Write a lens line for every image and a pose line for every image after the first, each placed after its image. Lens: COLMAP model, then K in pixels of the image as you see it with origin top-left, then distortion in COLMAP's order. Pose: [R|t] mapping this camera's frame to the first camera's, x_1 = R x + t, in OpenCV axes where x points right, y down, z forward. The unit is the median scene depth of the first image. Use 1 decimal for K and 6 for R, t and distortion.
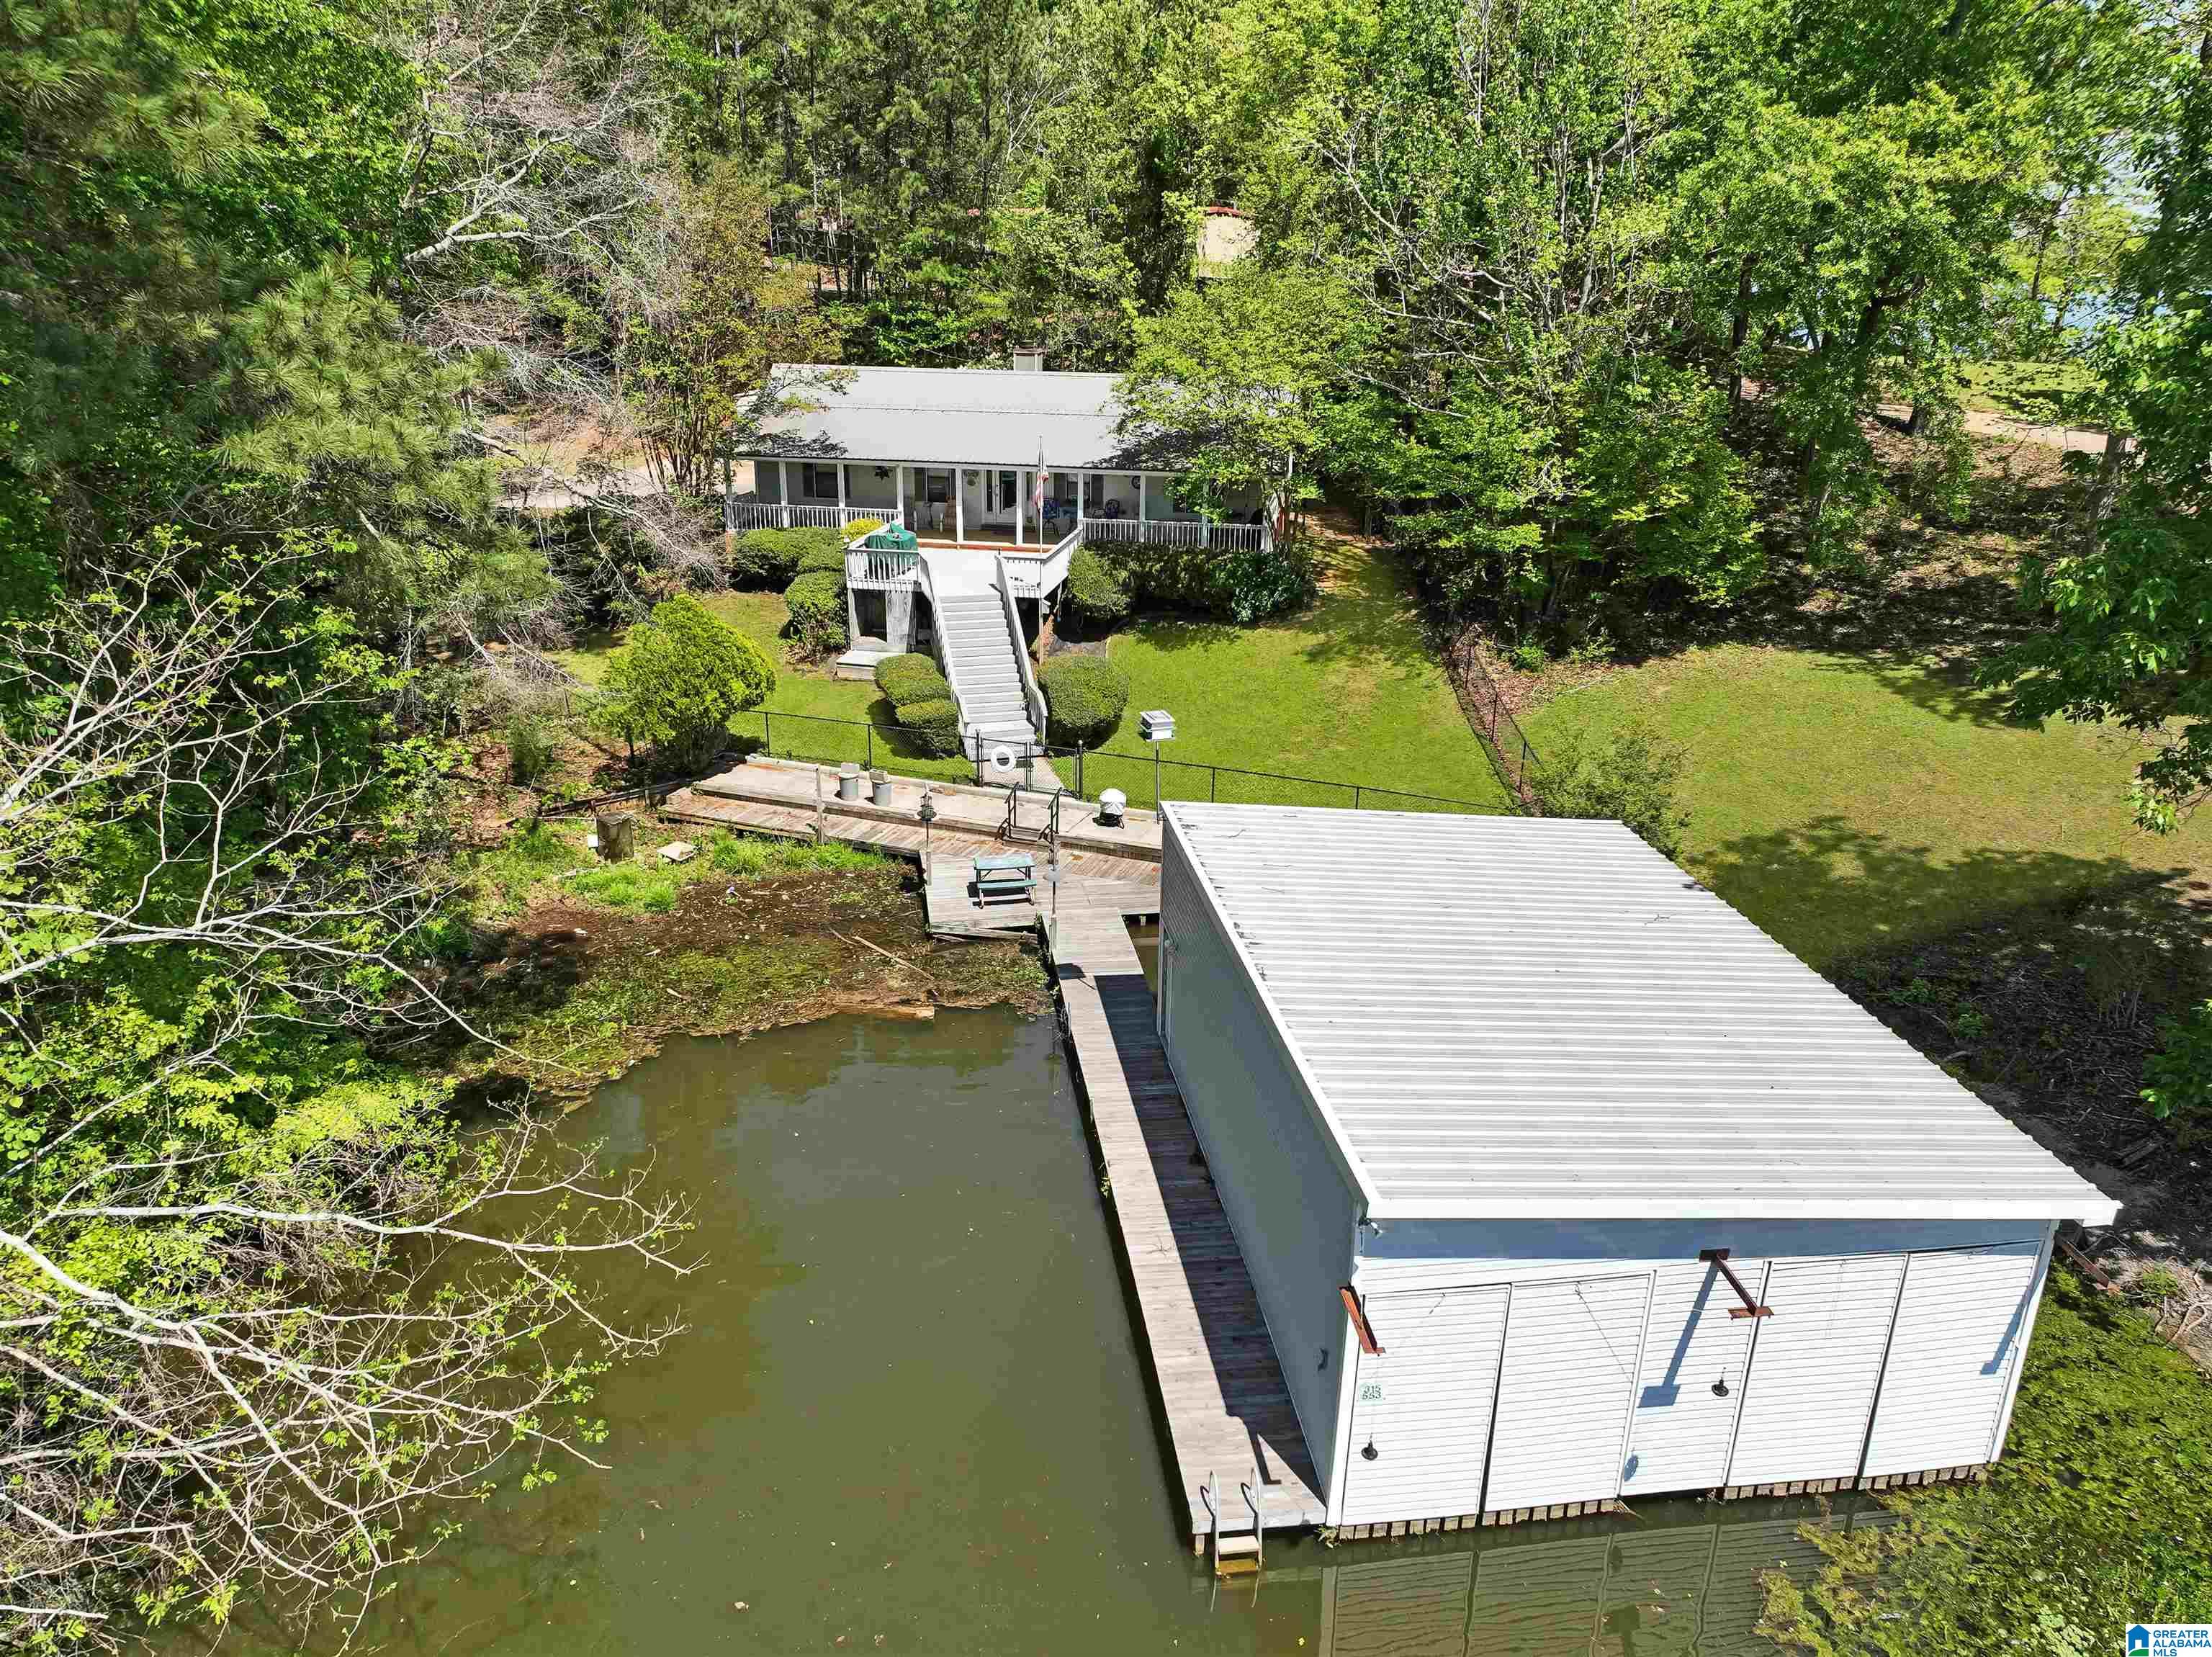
lens RADIAL K [[1534.9, 0, 1106.0], [0, 1534.9, 828.5], [0, 0, 1]] dist [0.002698, 0.006493]
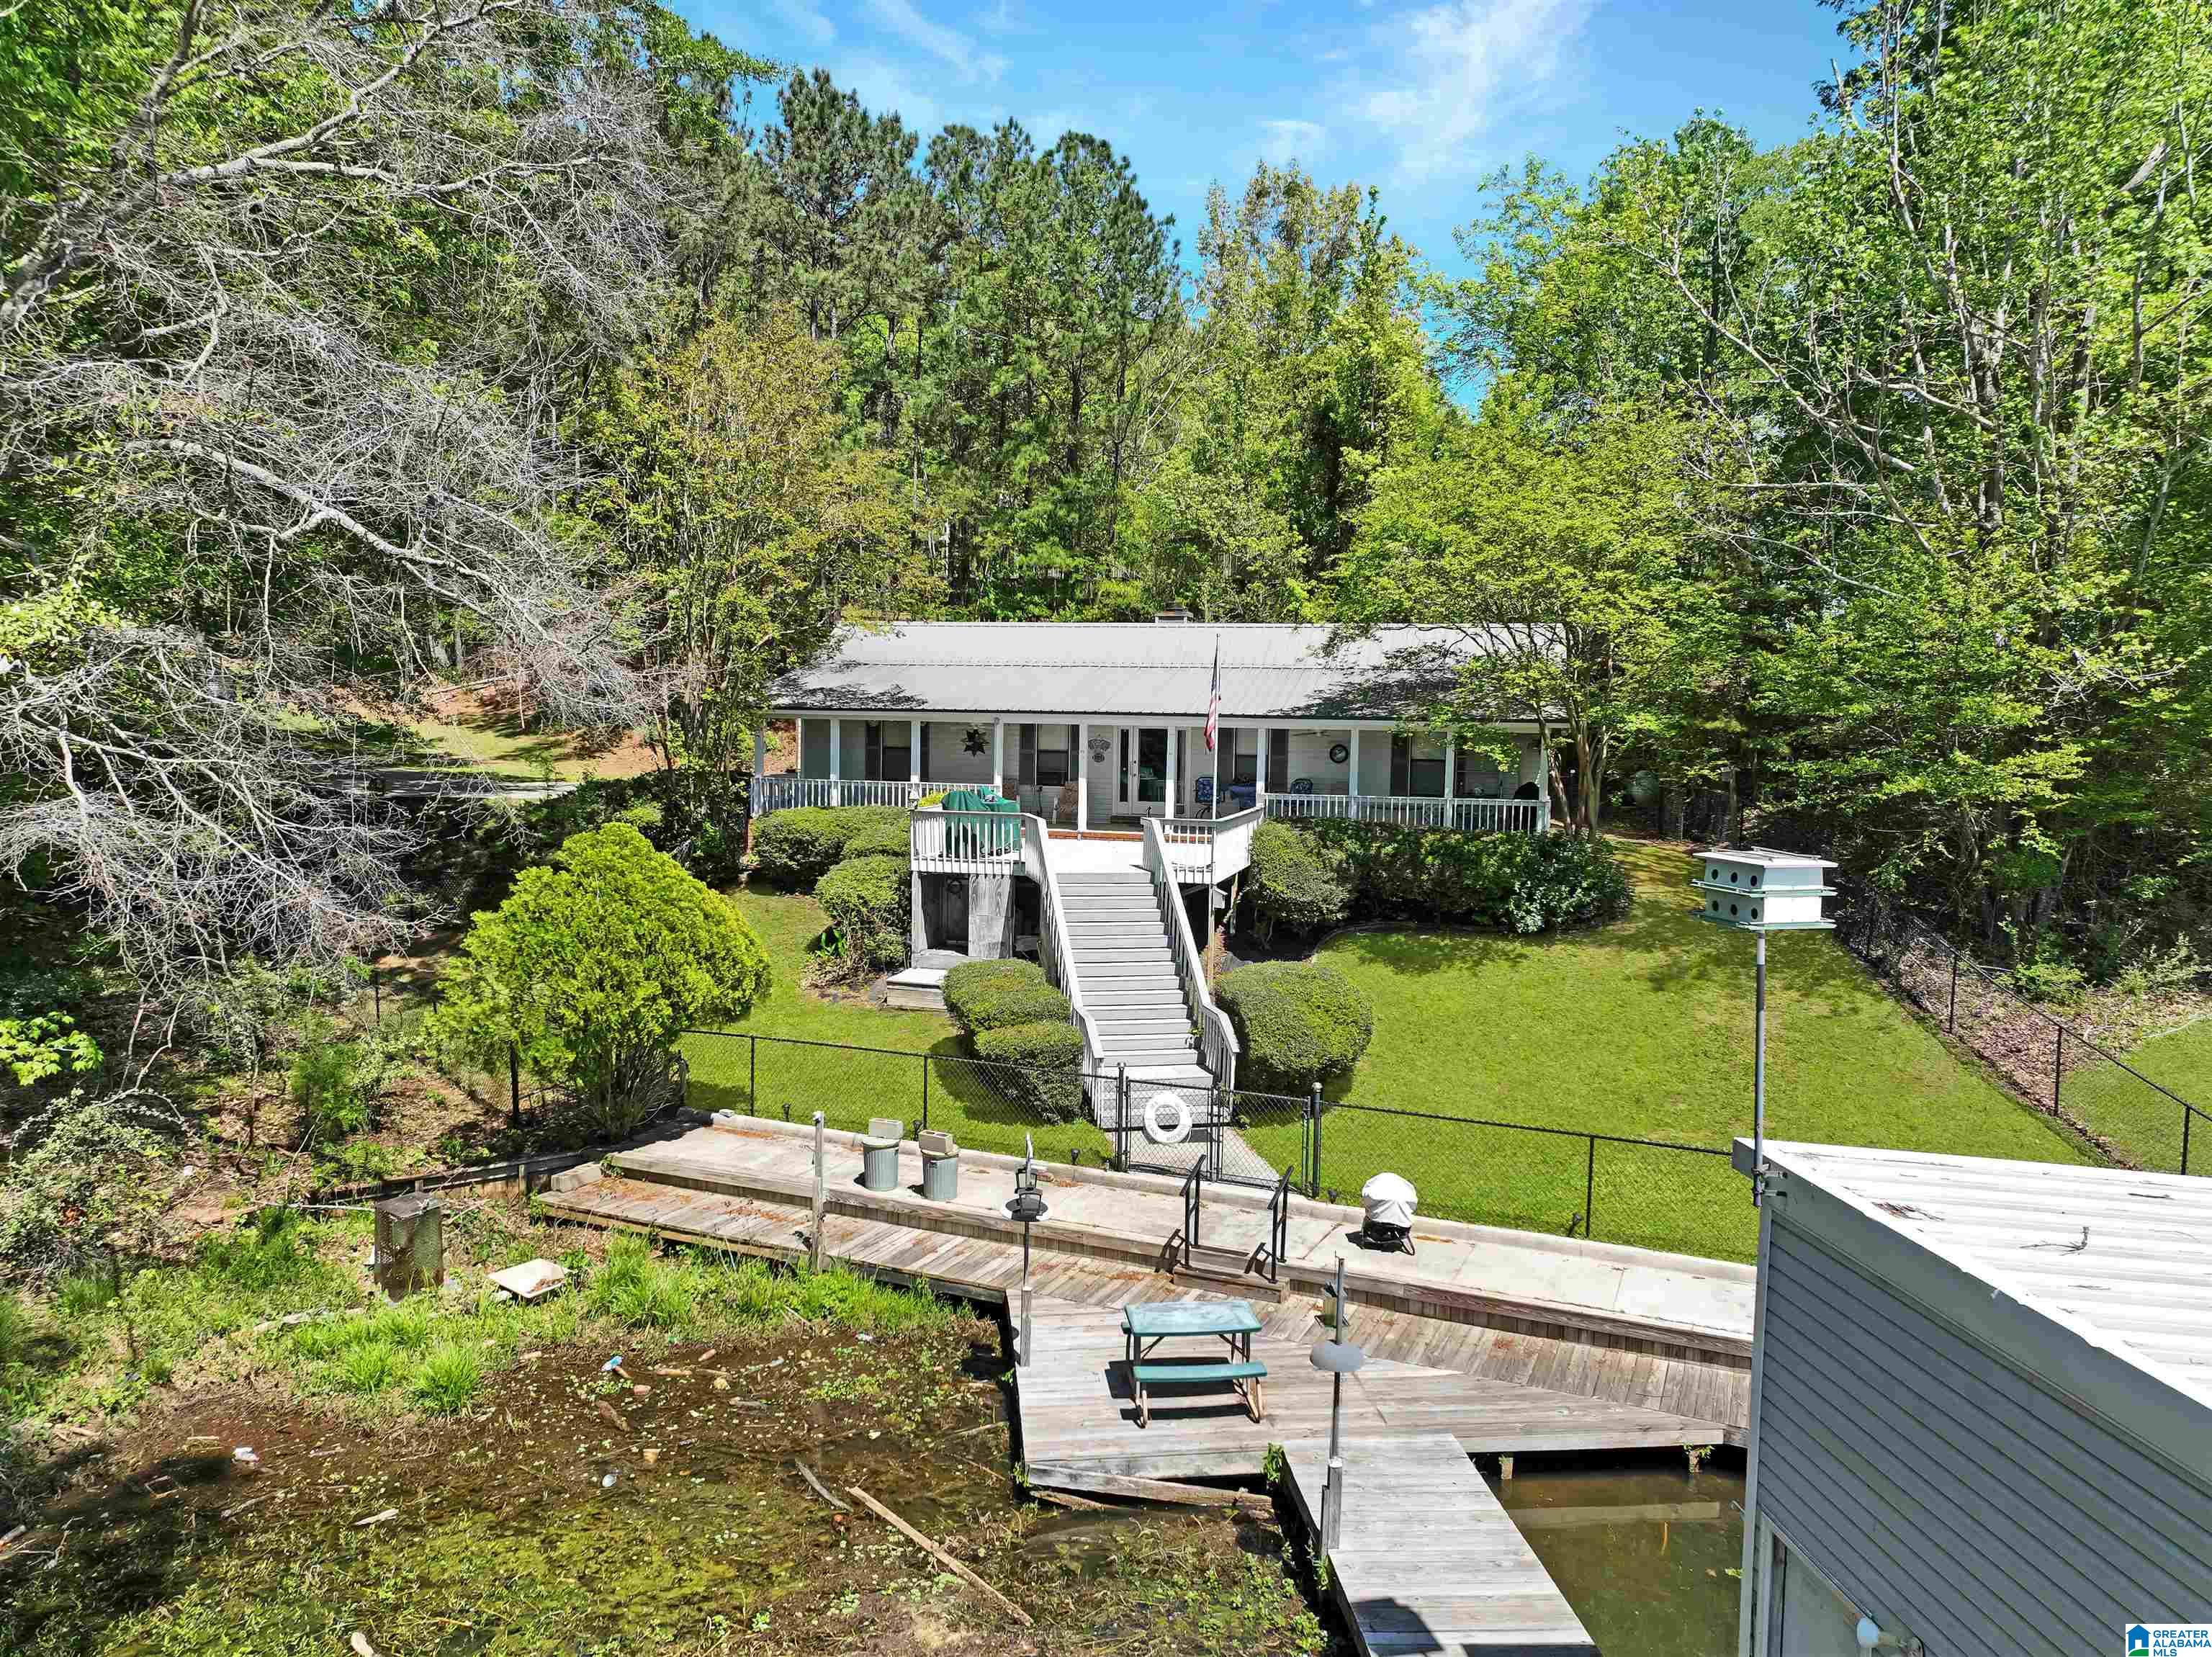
lens RADIAL K [[1547.0, 0, 1103.5], [0, 1547.0, 820.9], [0, 0, 1]] dist [-0.001254, 0.026603]
pose [[0.998076, 0.009633, -0.061248, -0.053586], [-0.026954, 0.957036, -0.288712, 0.011362], [0.055835, 0.289808, 0.955455, 0.420912]]
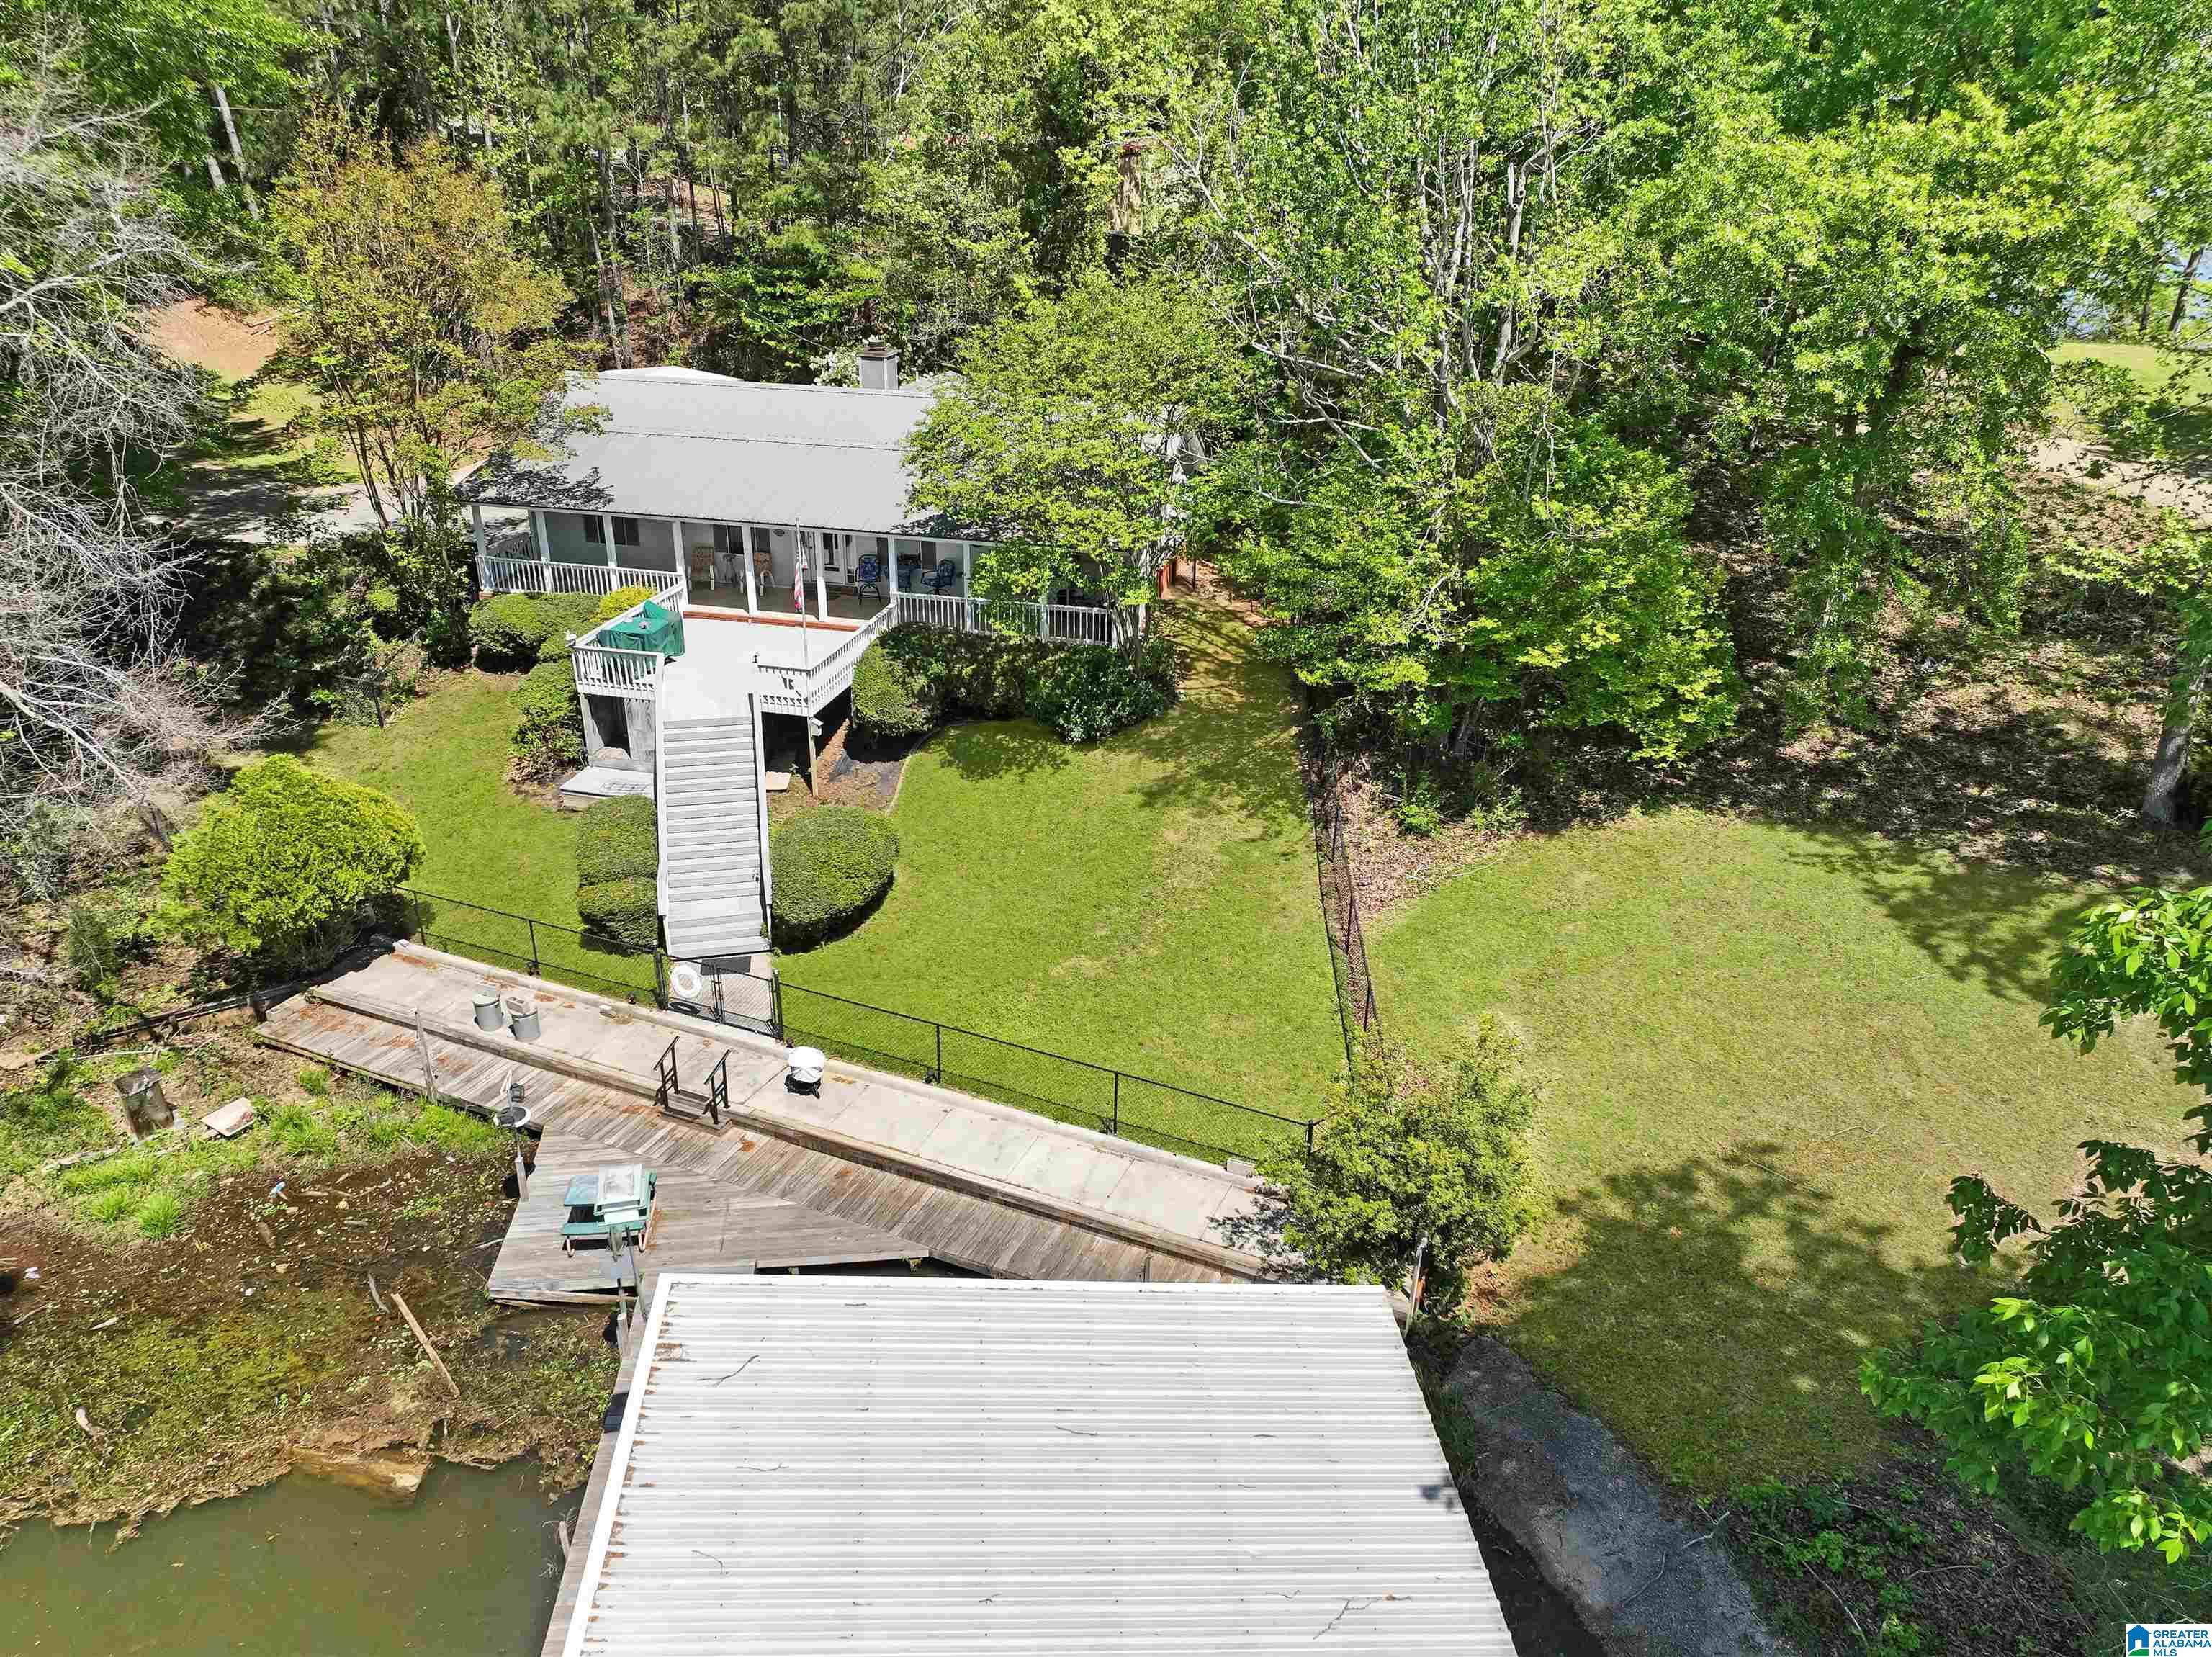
lens RADIAL K [[1547.0, 0, 1103.5], [0, 1547.0, 820.9], [0, 0, 1]] dist [-0.001254, 0.026603]
pose [[0.998560, 0.023967, -0.047986, 0.164700], [-0.020619, 0.997398, 0.069085, -0.171140], [0.049517, -0.067996, 0.996456, 0.230236]]
